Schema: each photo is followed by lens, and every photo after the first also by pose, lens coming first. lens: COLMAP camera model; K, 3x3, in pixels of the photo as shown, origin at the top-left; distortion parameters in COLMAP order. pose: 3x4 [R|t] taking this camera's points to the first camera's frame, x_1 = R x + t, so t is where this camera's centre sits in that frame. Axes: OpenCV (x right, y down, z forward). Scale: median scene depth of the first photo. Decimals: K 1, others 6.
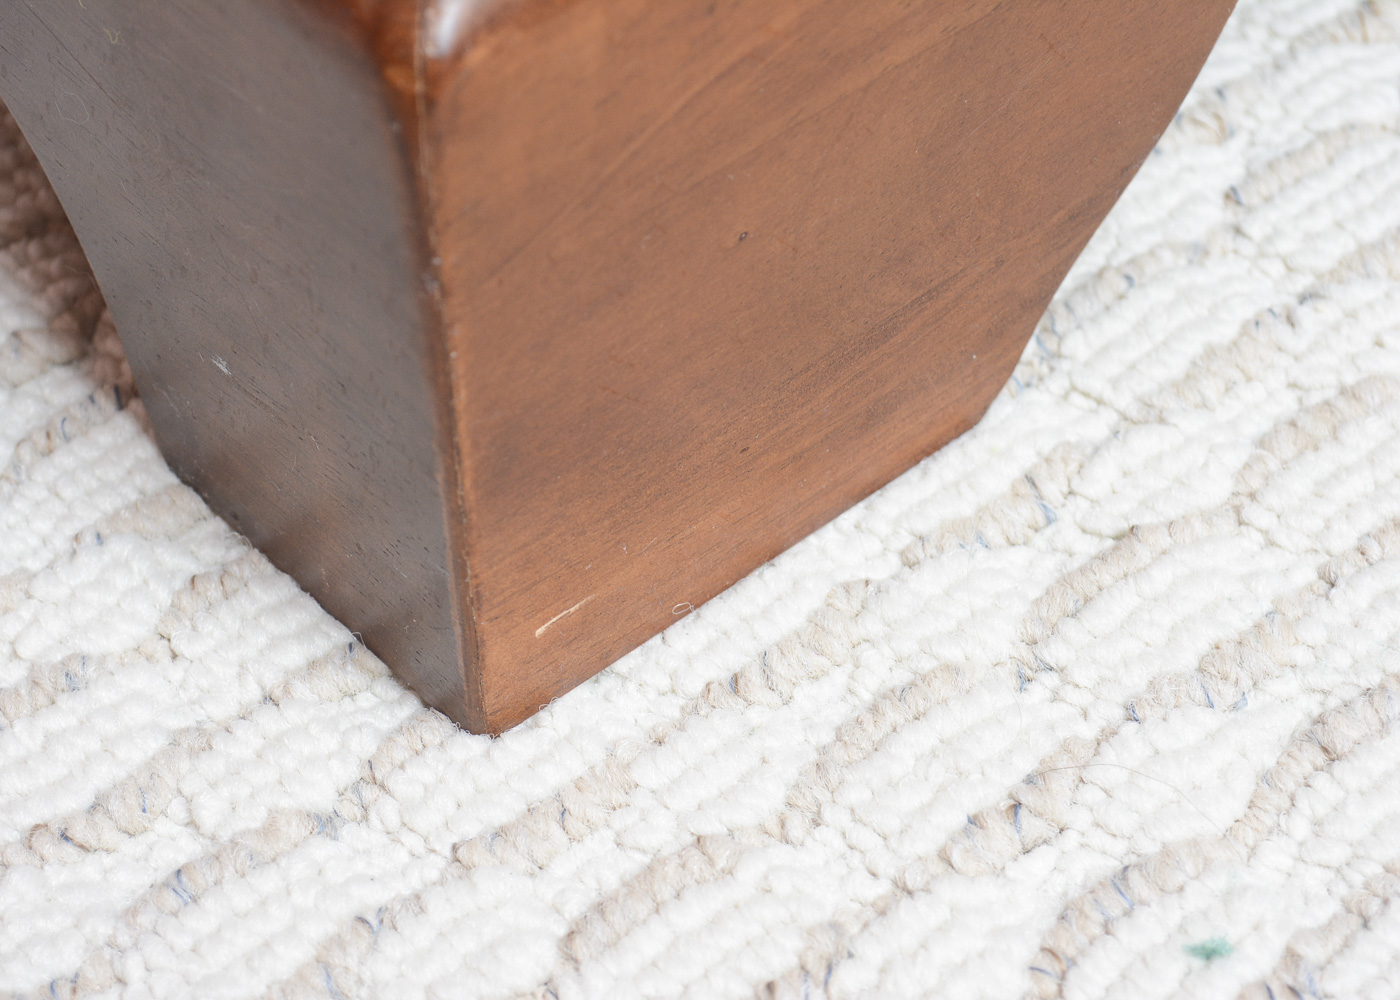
lens RADIAL K [[3212.2, 0, 697.6], [0, 3212.2, 502.1], [0, 0, 1]] dist [0.048206, 0.000000]
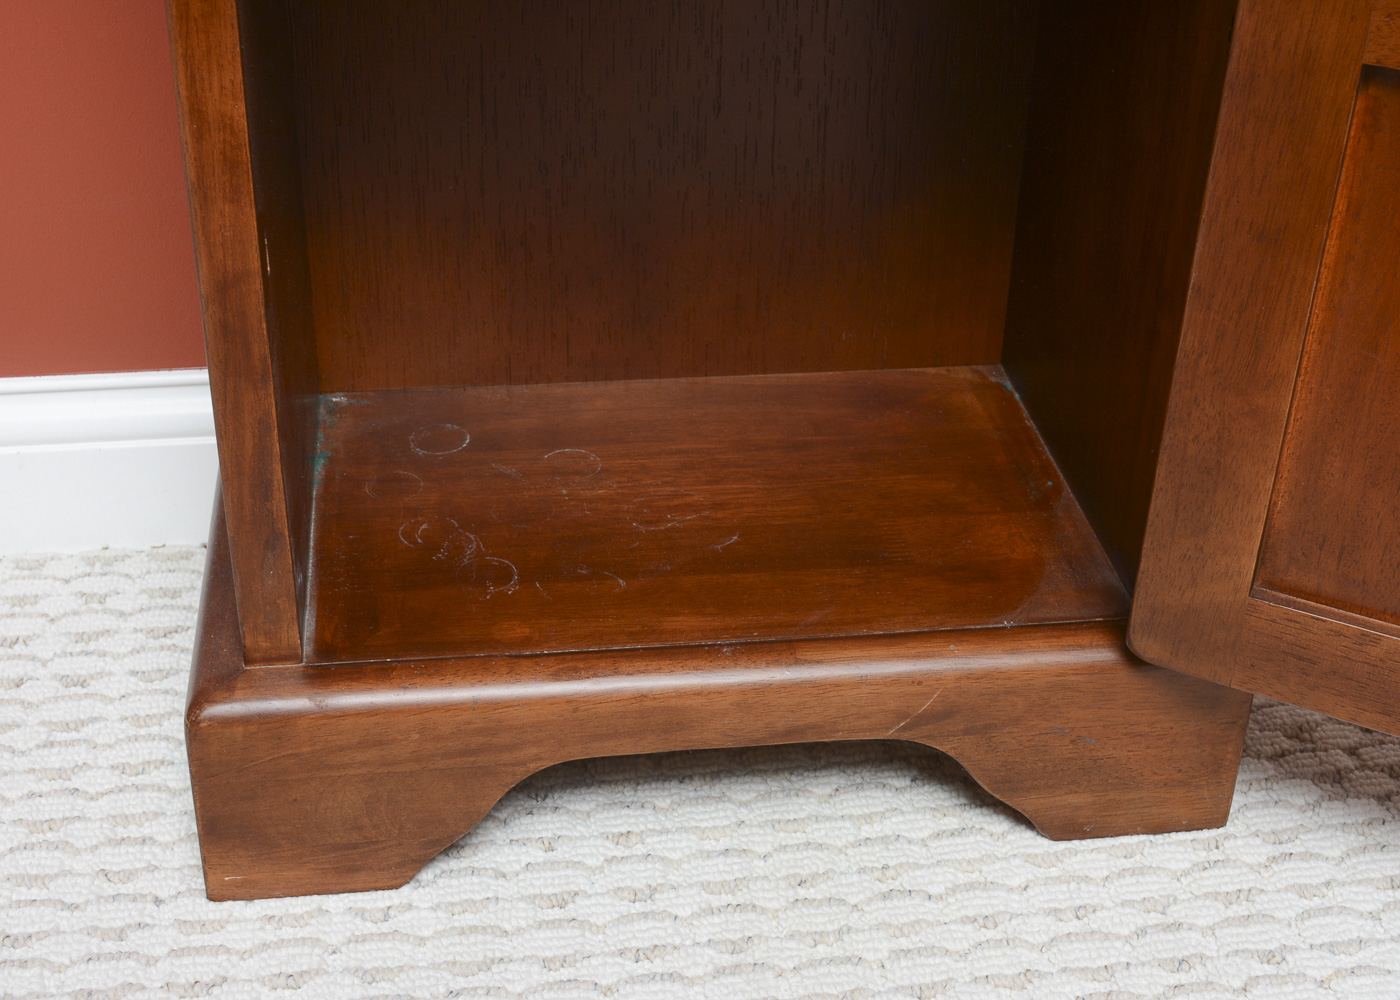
lens RADIAL K [[2001.8, 0, 696.2], [0, 2001.8, 492.7], [0, 0, 1]] dist [-0.018876, 0.000000]
pose [[0.833701, 0.329240, -0.443333, 1.242467], [-0.420620, 0.898791, -0.123505, -0.295055], [0.357801, 0.289440, 0.887808, -0.953071]]
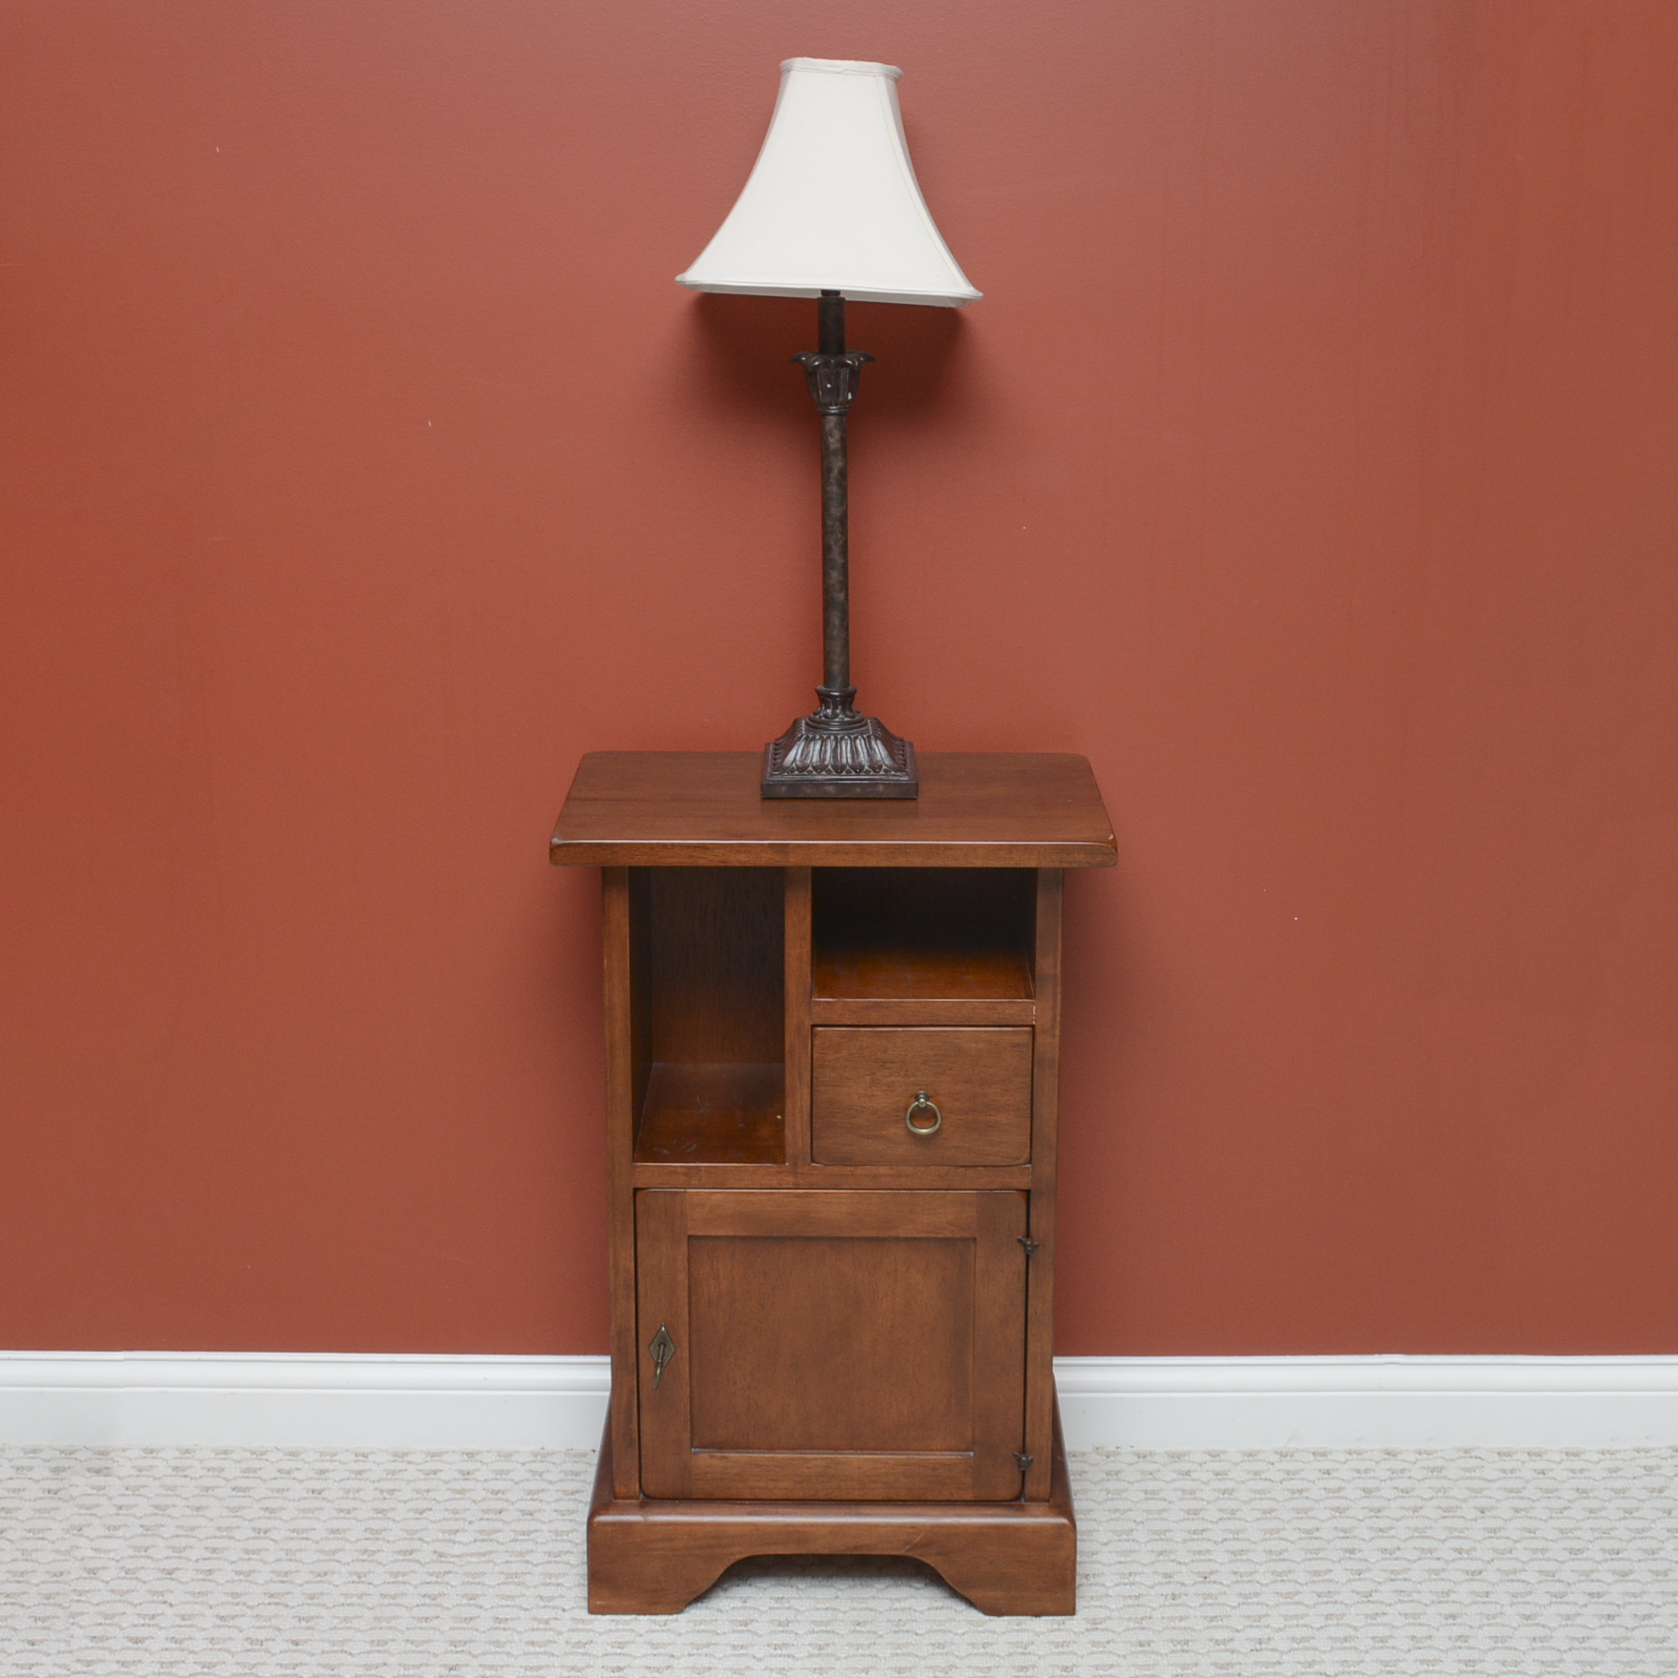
lens RADIAL K [[2495.3, 0, 894.3], [0, 2495.3, 649.7], [0, 0, 1]] dist [-0.035830, 0.000000]
pose [[0.762750, 0.186641, -0.619175, 3.870356], [-0.480466, 0.804407, -0.349401, -0.063755], [0.432856, 0.563999, 0.703236, -4.340182]]
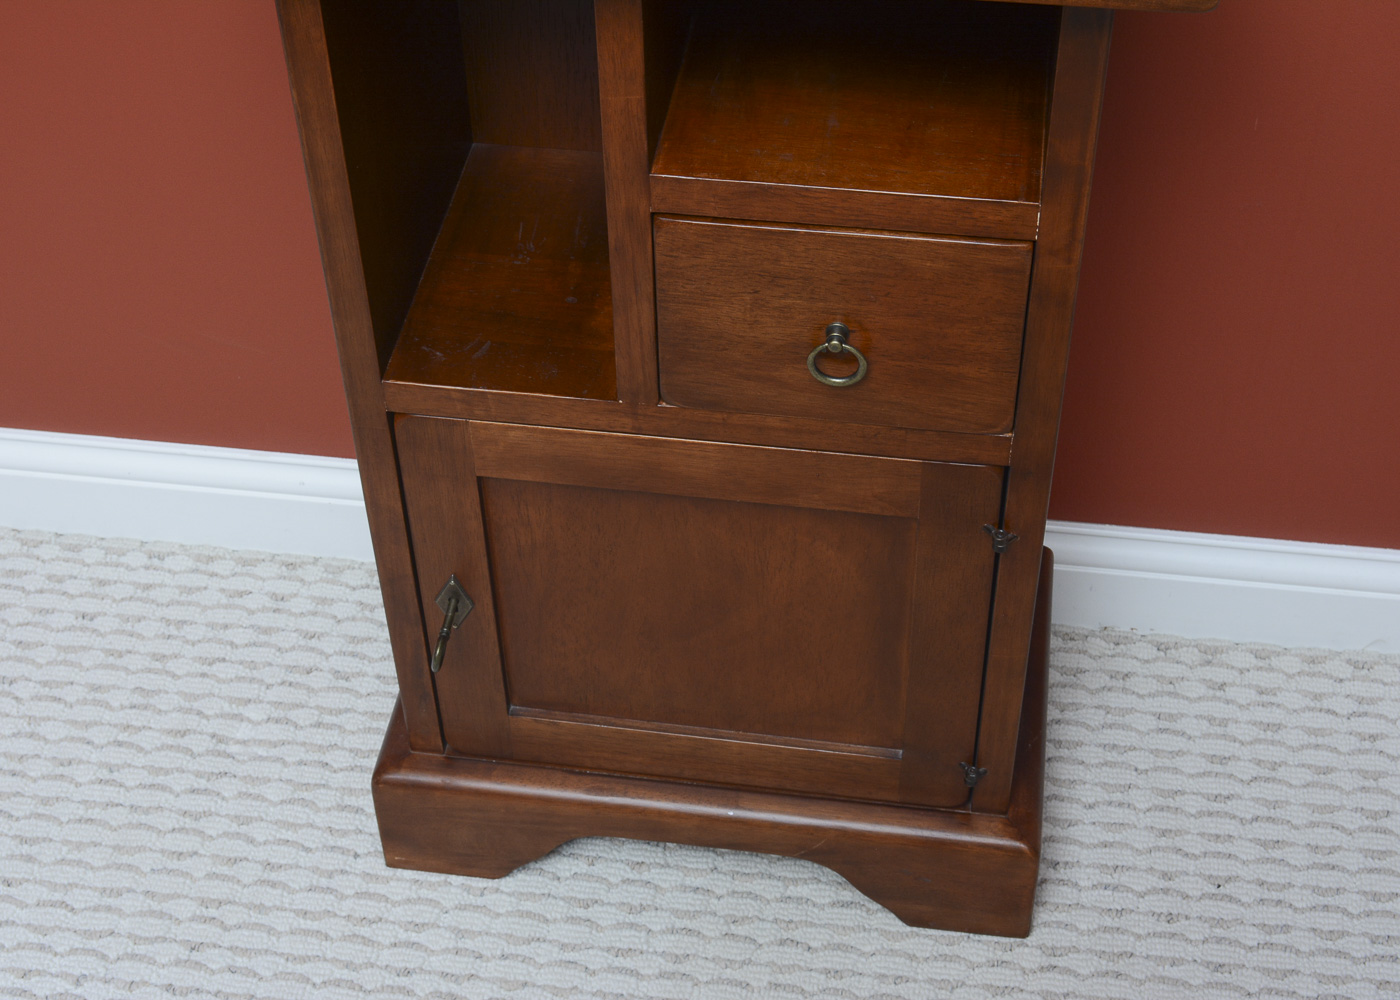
lens RADIAL K [[2102.5, 0, 703.6], [0, 2102.5, 495.7], [0, 0, 1]] dist [-0.014630, 0.000000]
pose [[0.650408, 0.551425, -0.522398, 2.021209], [-0.539020, 0.819630, 0.194071, -1.590654], [0.535188, 0.155357, 0.830324, -2.096538]]
